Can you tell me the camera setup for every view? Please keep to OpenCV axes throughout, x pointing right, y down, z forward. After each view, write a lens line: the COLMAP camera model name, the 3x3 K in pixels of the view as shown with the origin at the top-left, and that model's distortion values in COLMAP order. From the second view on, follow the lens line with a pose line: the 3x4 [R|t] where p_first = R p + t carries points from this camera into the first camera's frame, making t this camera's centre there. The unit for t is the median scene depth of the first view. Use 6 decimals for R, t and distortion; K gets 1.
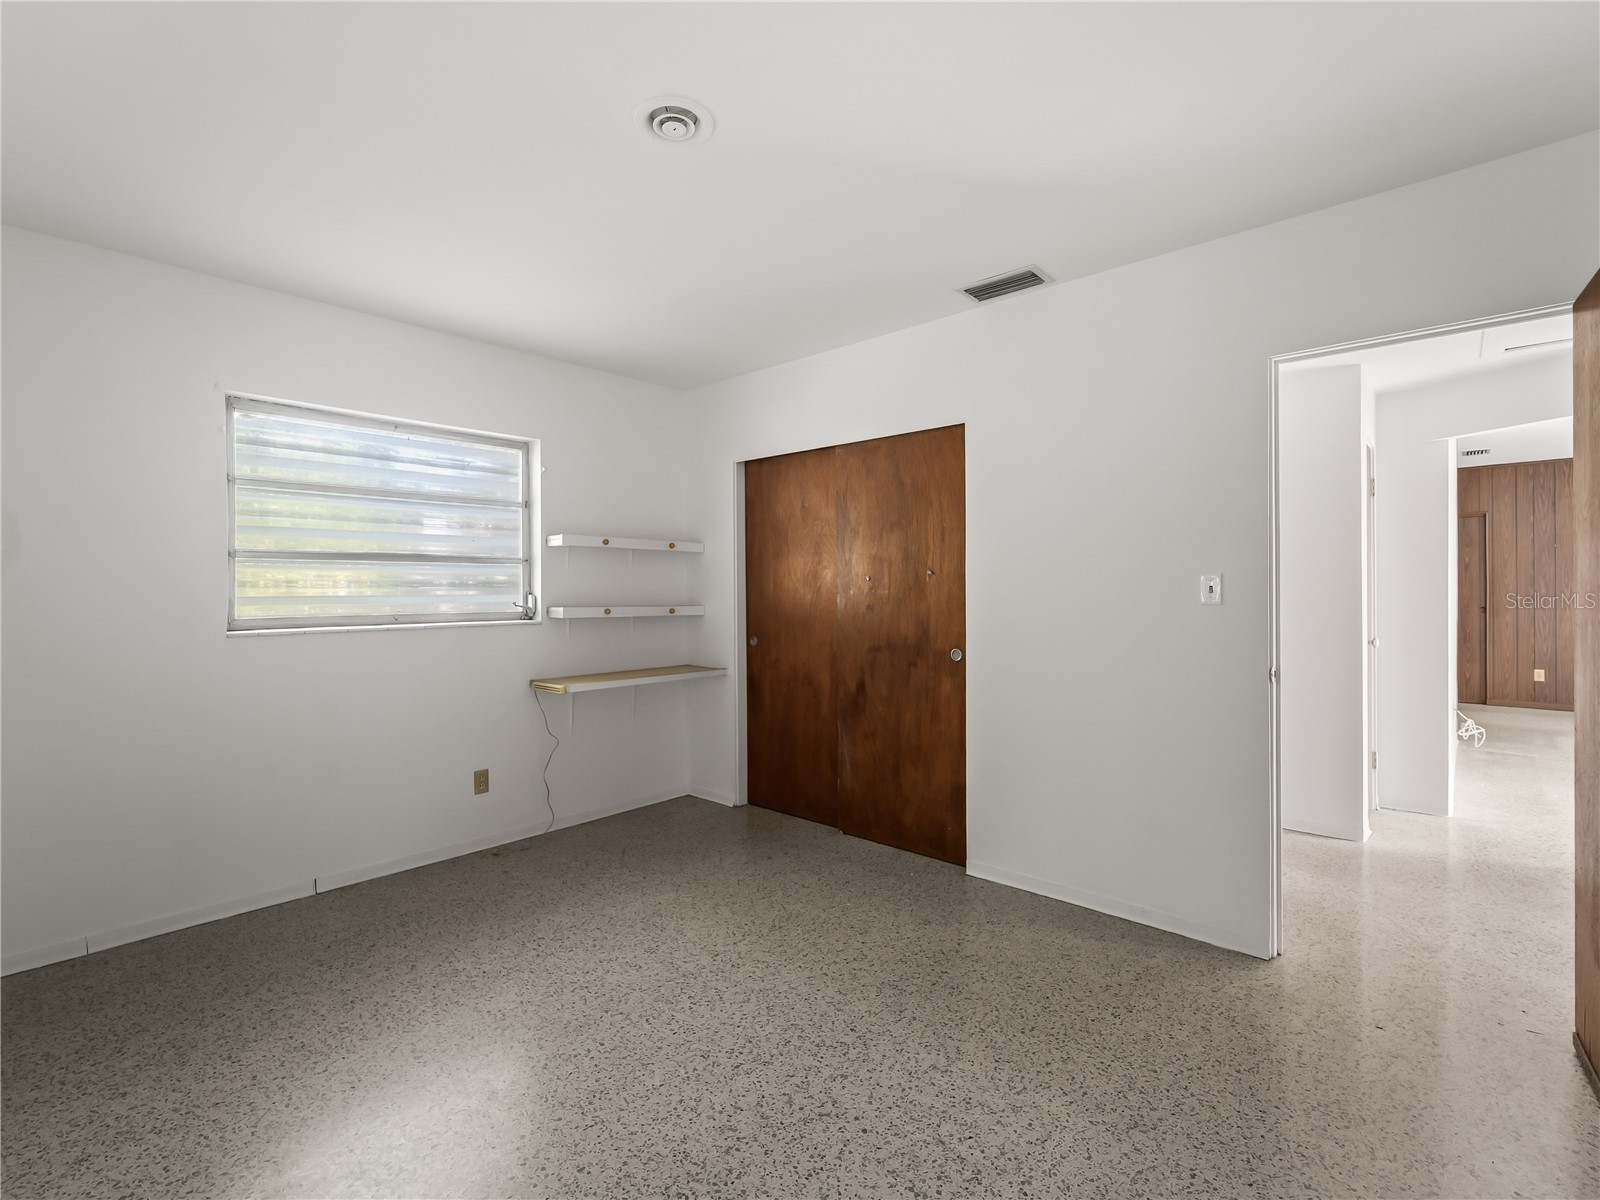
lens RADIAL K [[720.4, 0, 813.2], [0, 720.4, 599.3], [0, 0, 1]] dist [-0.001335, -0.001601]
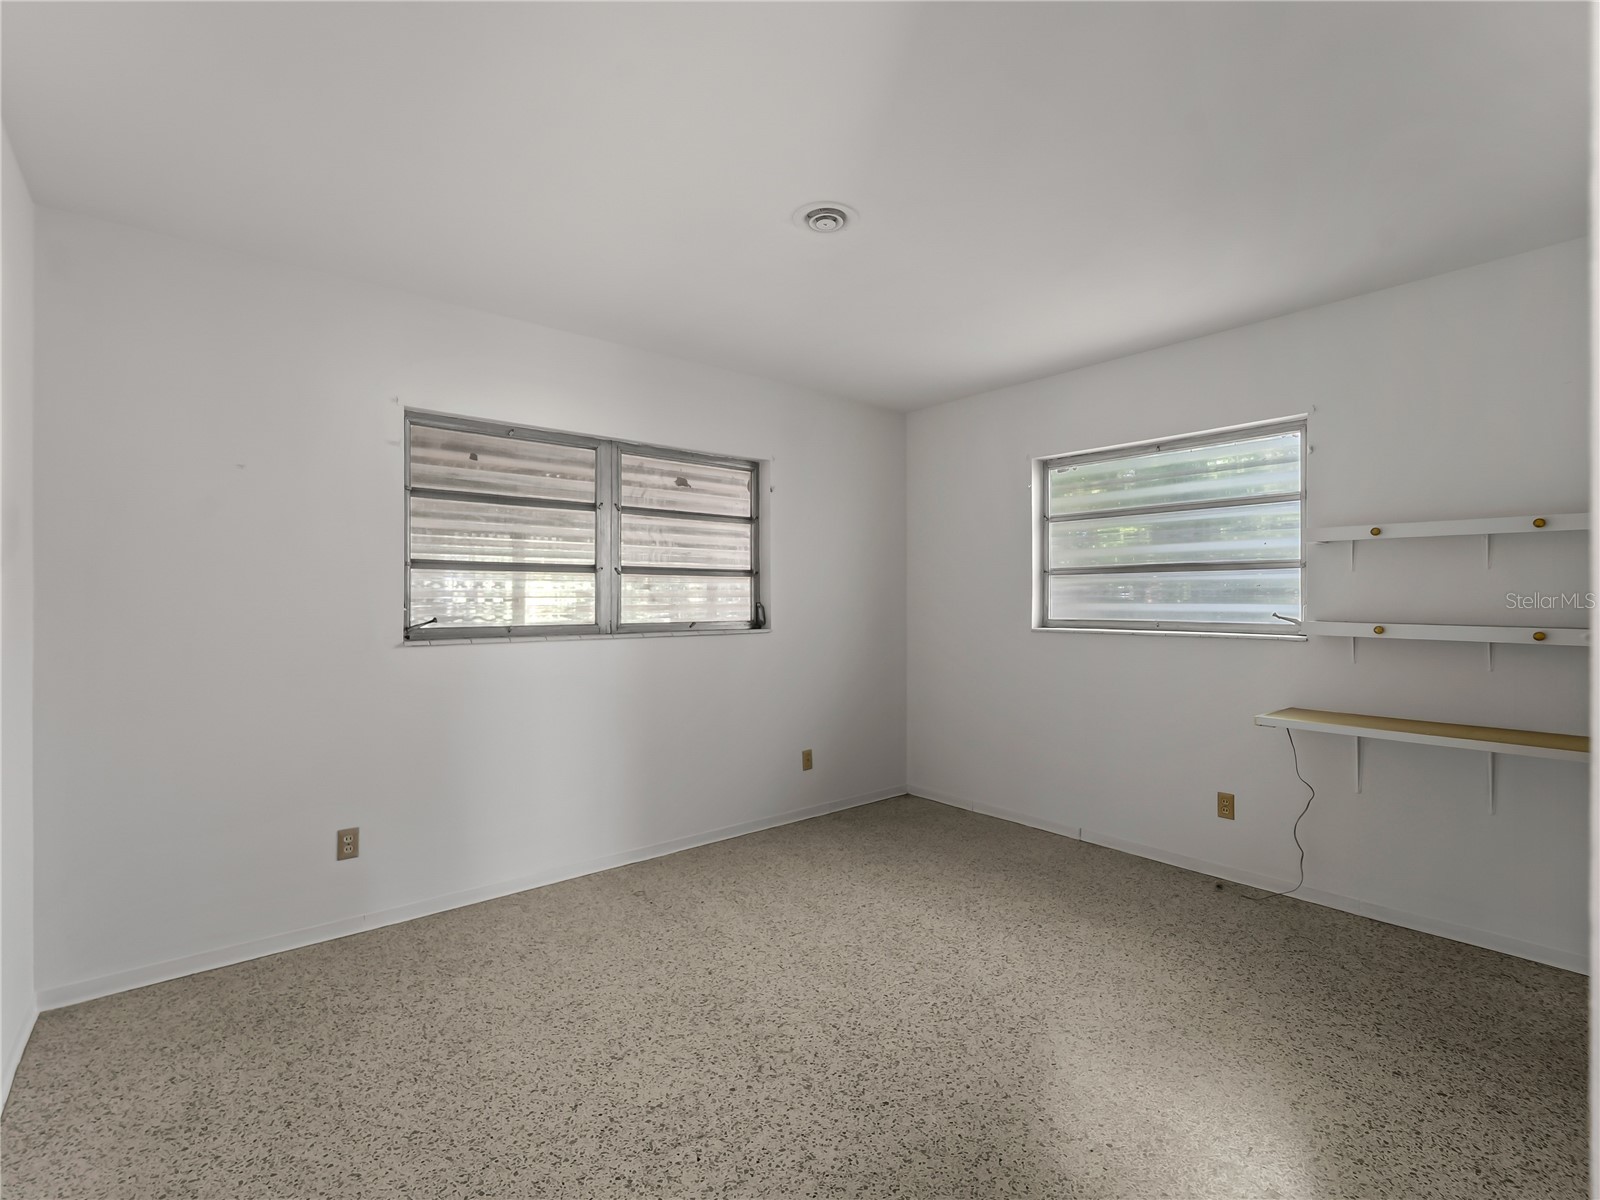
lens RADIAL K [[722.8, 0, 792.0], [0, 722.8, 605.1], [0, 0, 1]] dist [-0.001242, -0.000633]
pose [[-0.133929, 0.012719, -0.990909, 0.842489], [-0.013027, 0.999809, 0.014594, -0.017424], [0.990905, 0.014863, -0.133738, 0.899095]]
